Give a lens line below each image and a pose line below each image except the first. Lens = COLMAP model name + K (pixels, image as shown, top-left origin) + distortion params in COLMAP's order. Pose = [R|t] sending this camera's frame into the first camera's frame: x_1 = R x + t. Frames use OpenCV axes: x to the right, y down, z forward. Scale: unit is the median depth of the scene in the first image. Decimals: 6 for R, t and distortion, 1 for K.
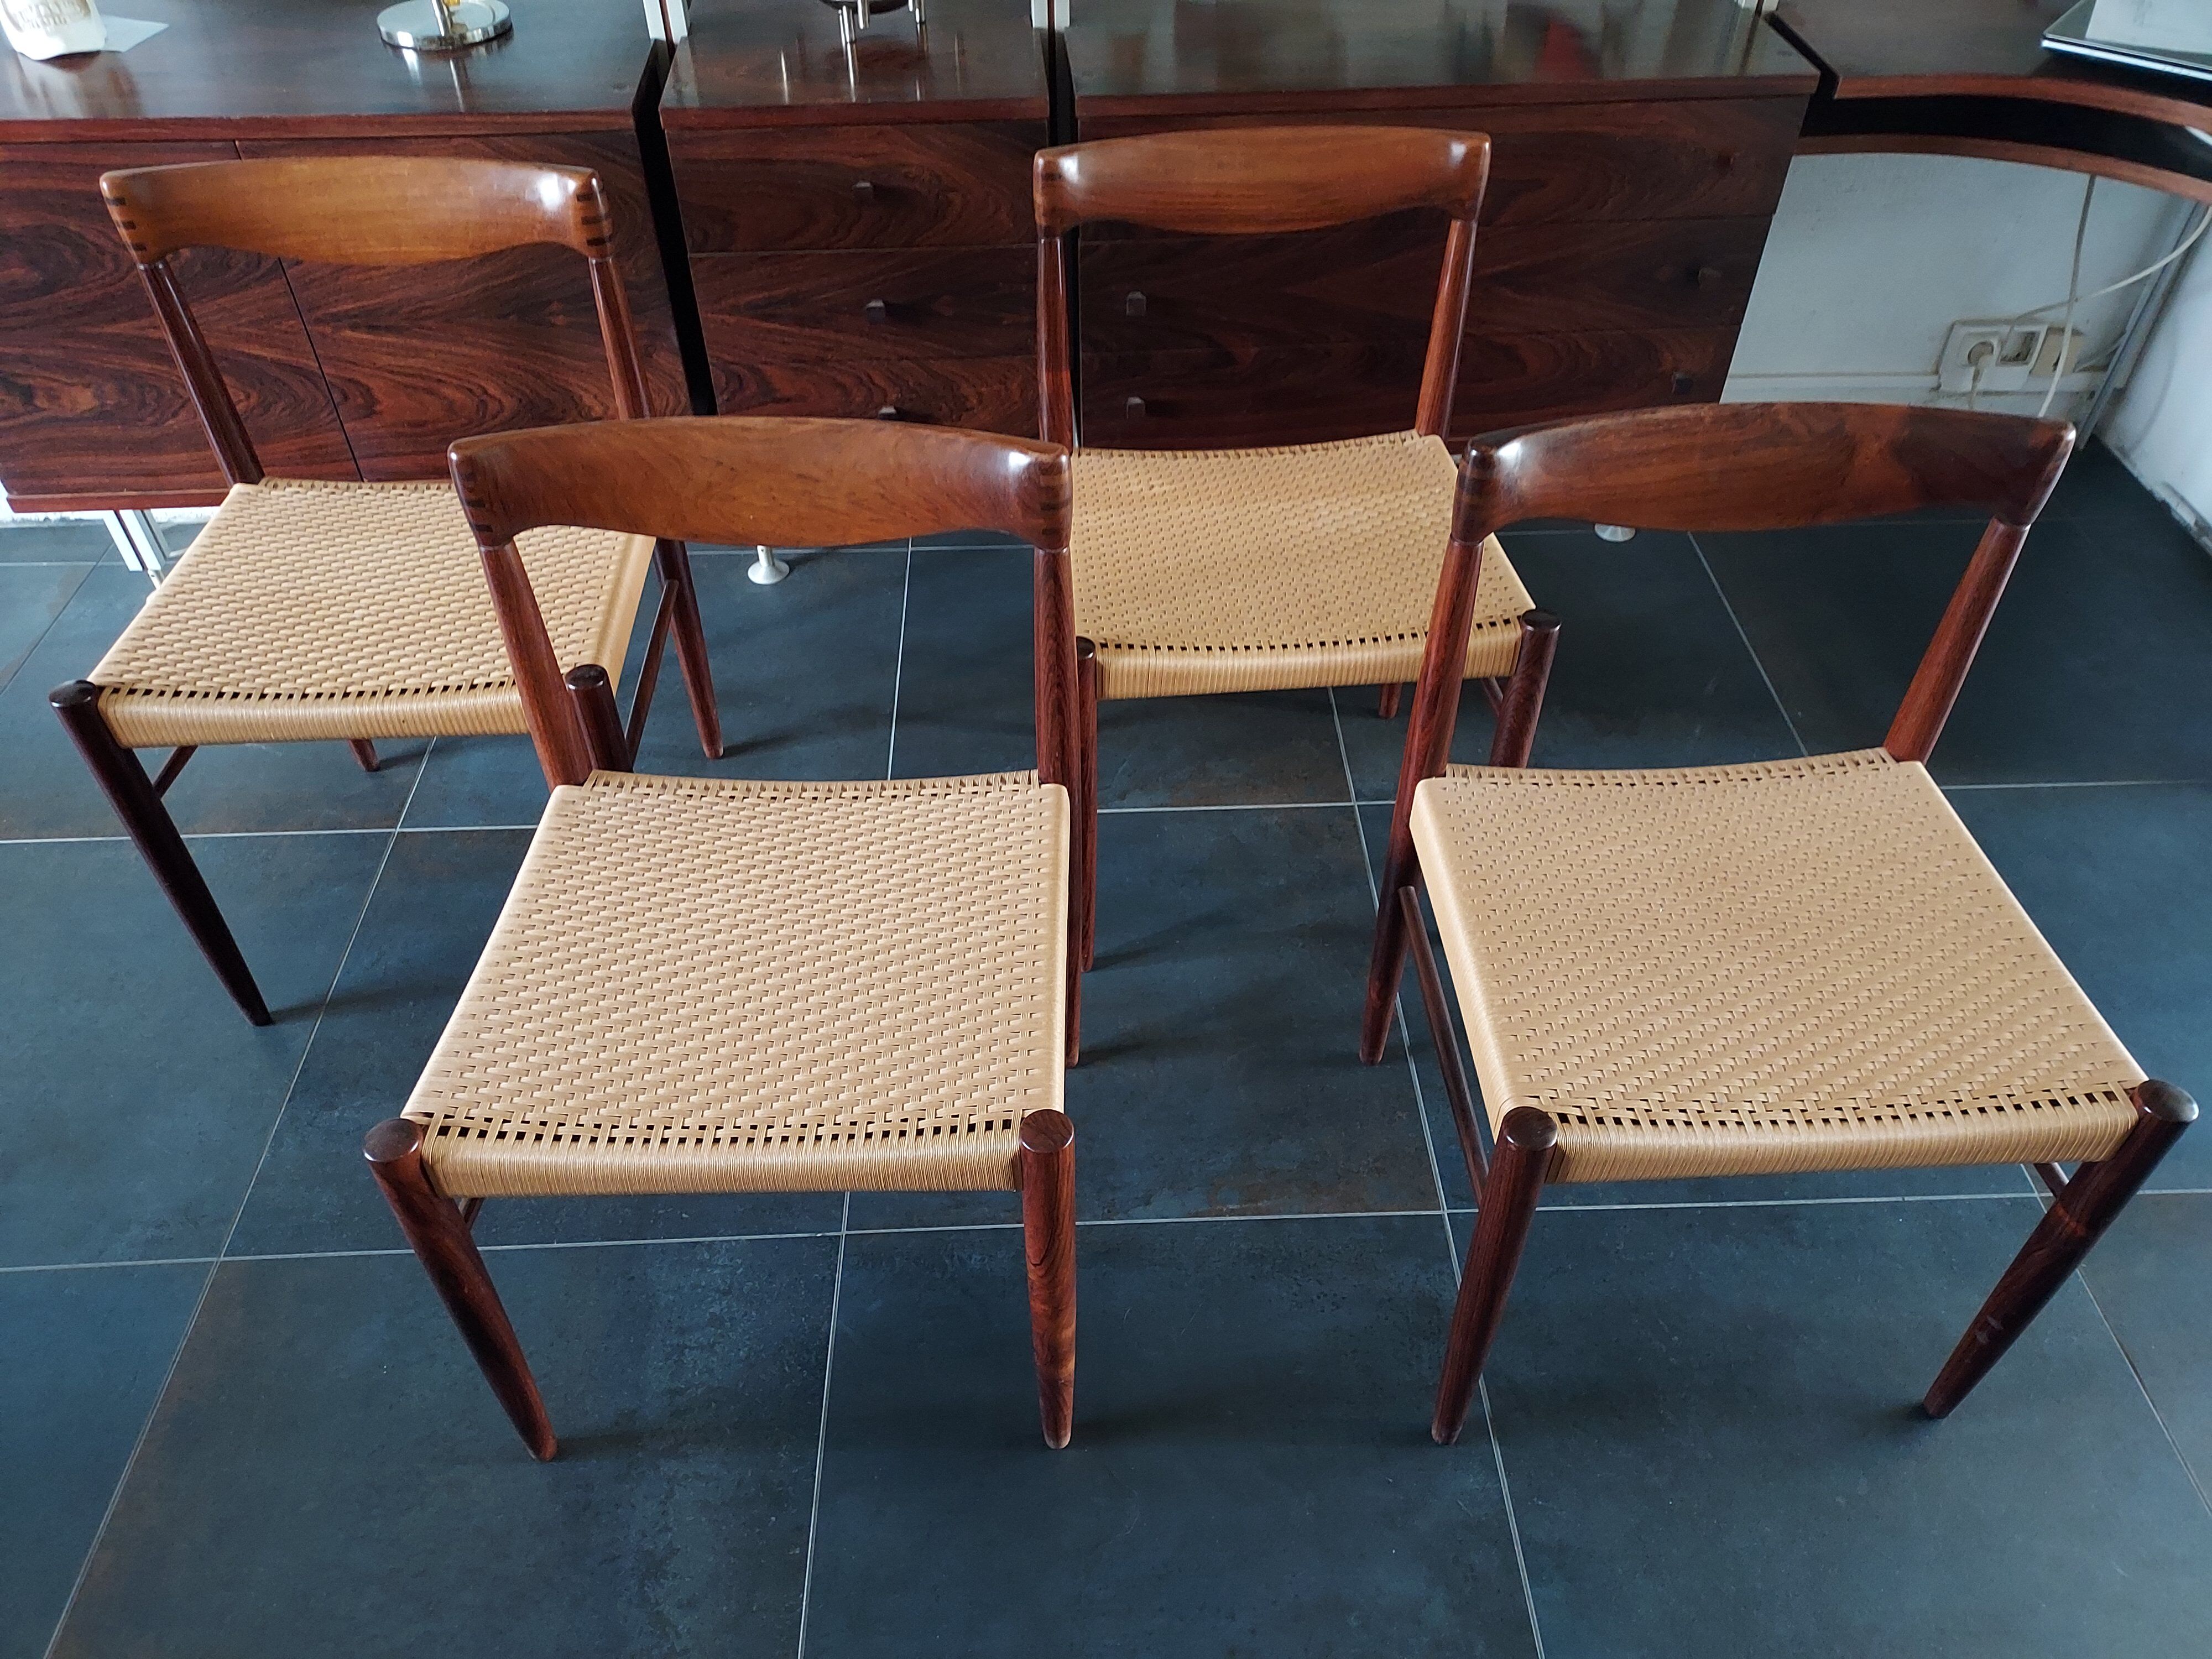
lens RADIAL K [[1626.8, 0, 1107.7], [0, 1626.8, 833.9], [0, 0, 1]] dist [0.022569, 0.006010]
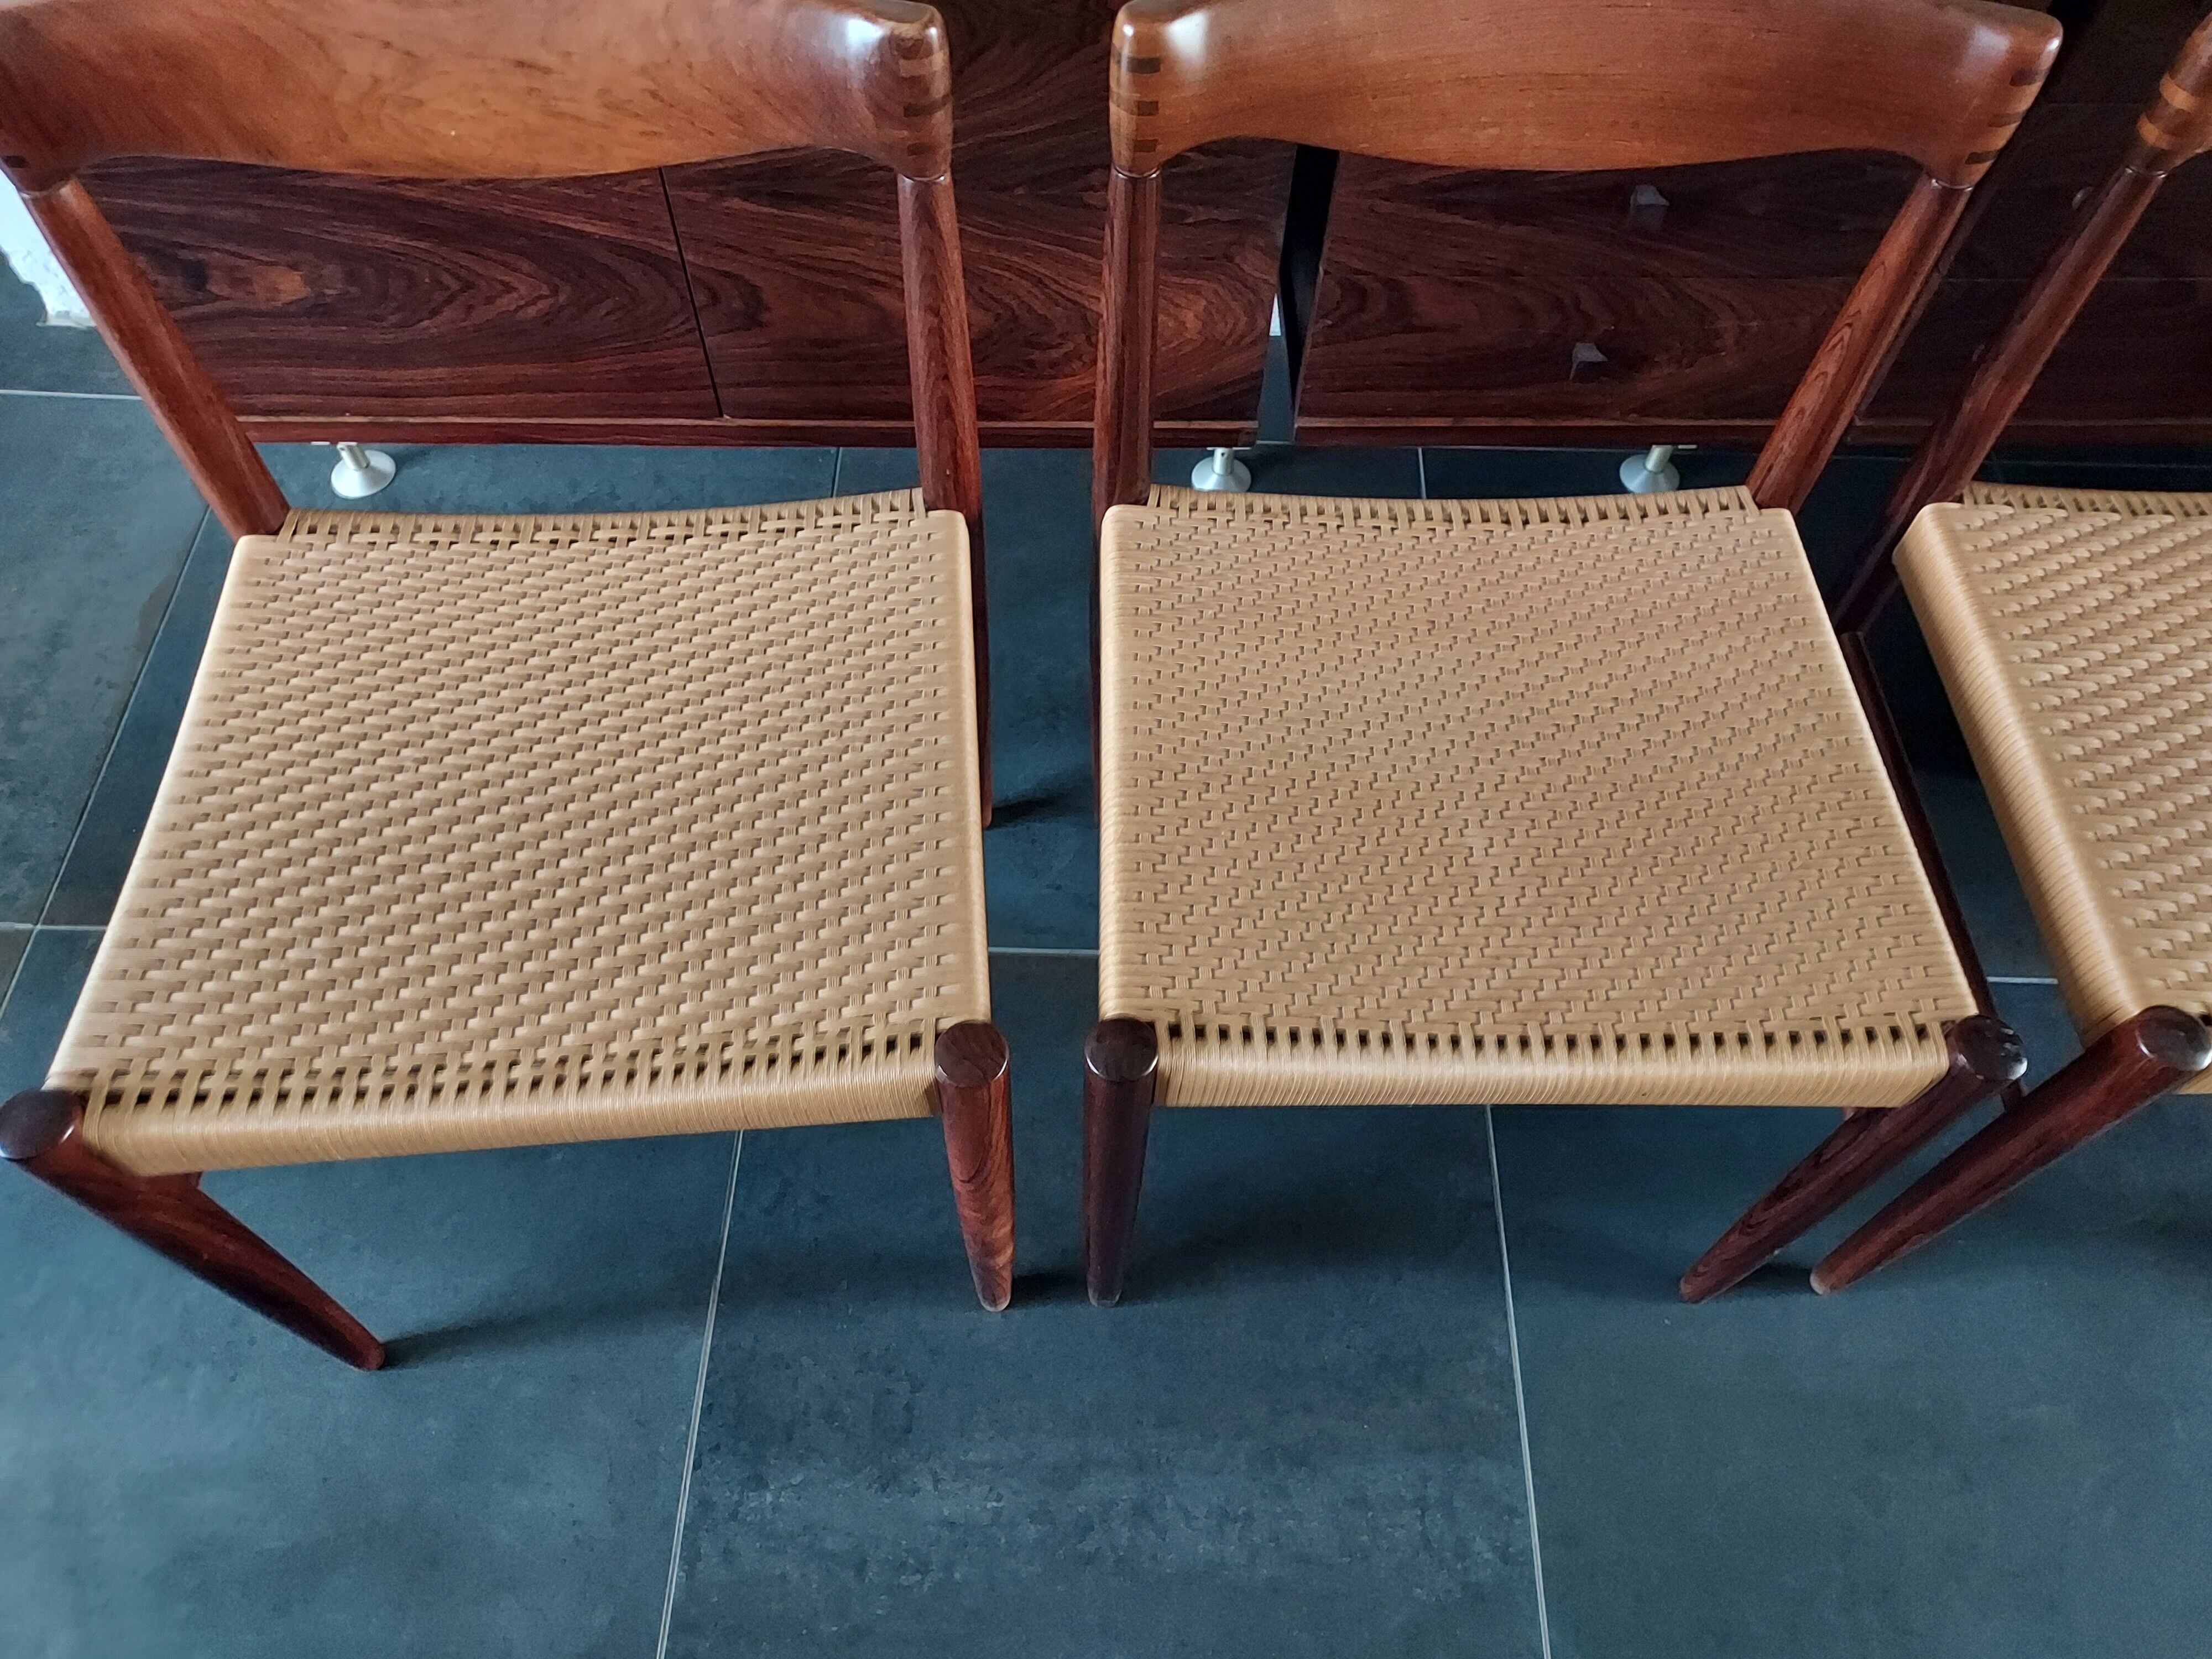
lens RADIAL K [[1626.8, 0, 1096.1], [0, 1626.8, 829.3], [0, 0, 1]] dist [0.022569, 0.006010]
pose [[0.997736, 0.066366, -0.010924, -0.313285], [-0.061258, 0.963708, 0.259836, -0.248276], [0.027771, -0.258579, 0.965591, 0.386759]]
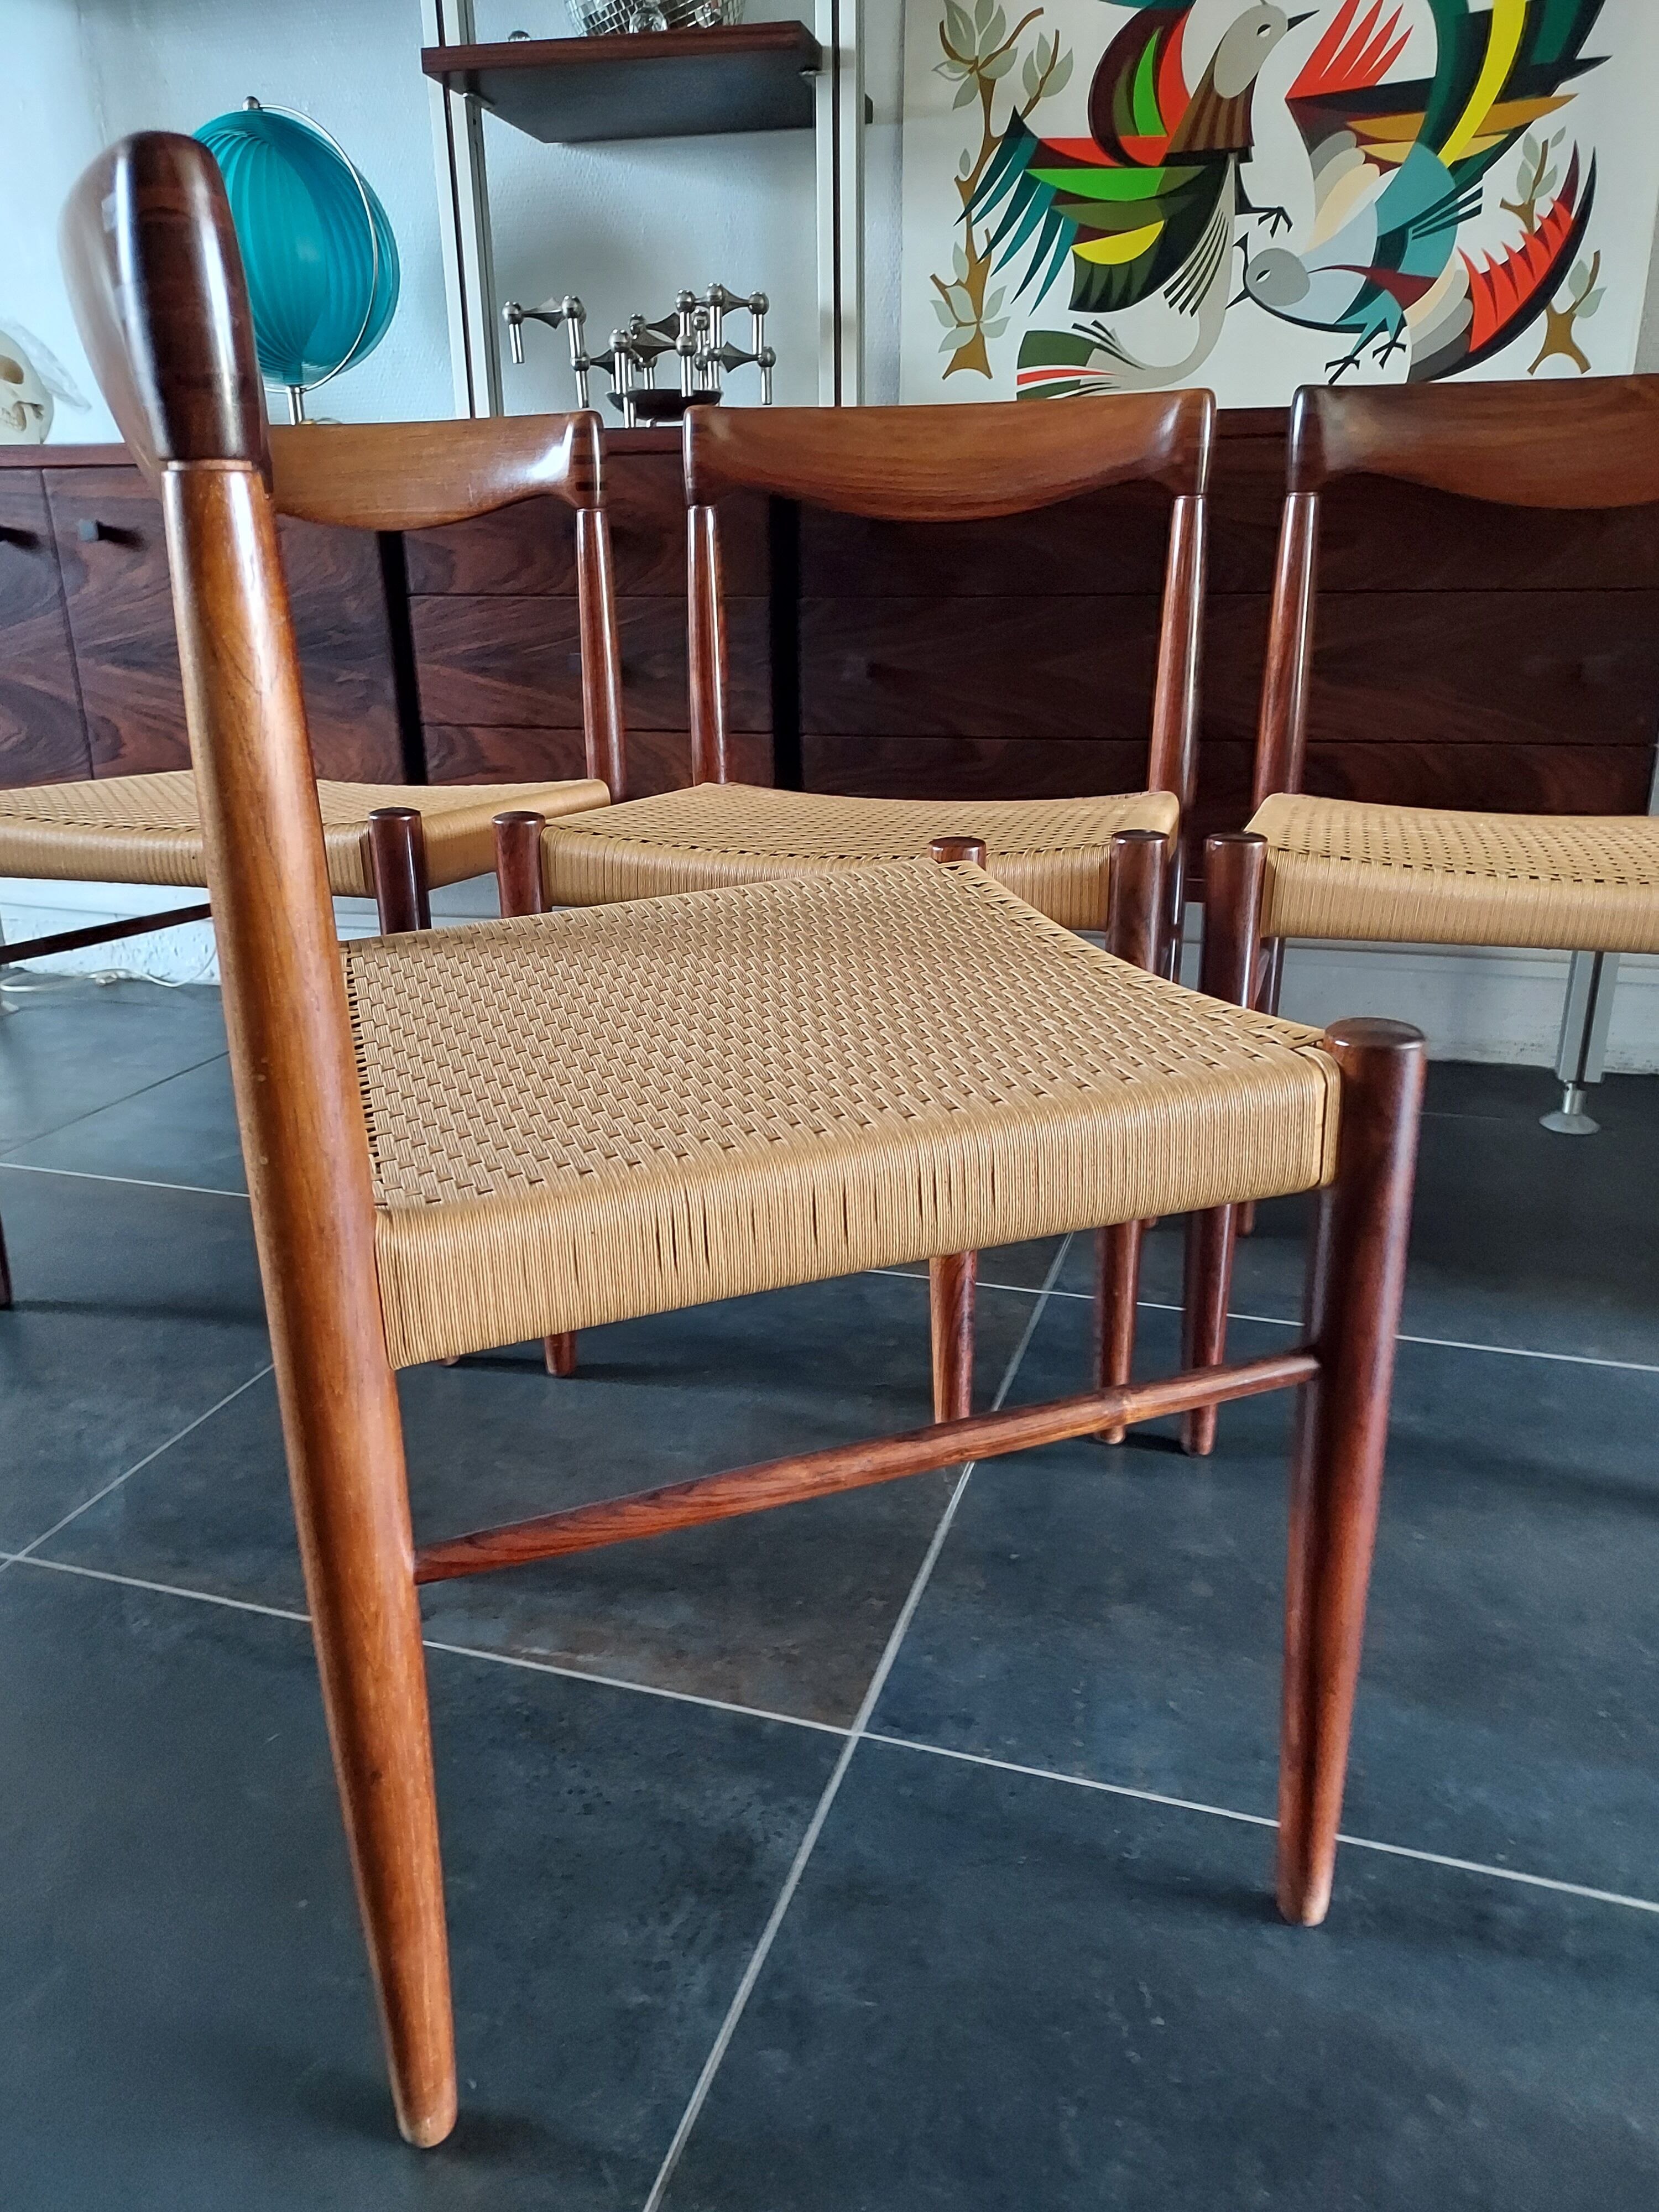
lens RADIAL K [[1626.8, 0, 827.1], [0, 1626.8, 1123.6], [0, 0, 1]] dist [0.022569, 0.006010]
pose [[0.938102, 0.103693, -0.330473, 0.317473], [-0.229385, 0.900895, -0.368472, 0.218993], [0.259513, 0.421470, 0.868917, 0.349364]]
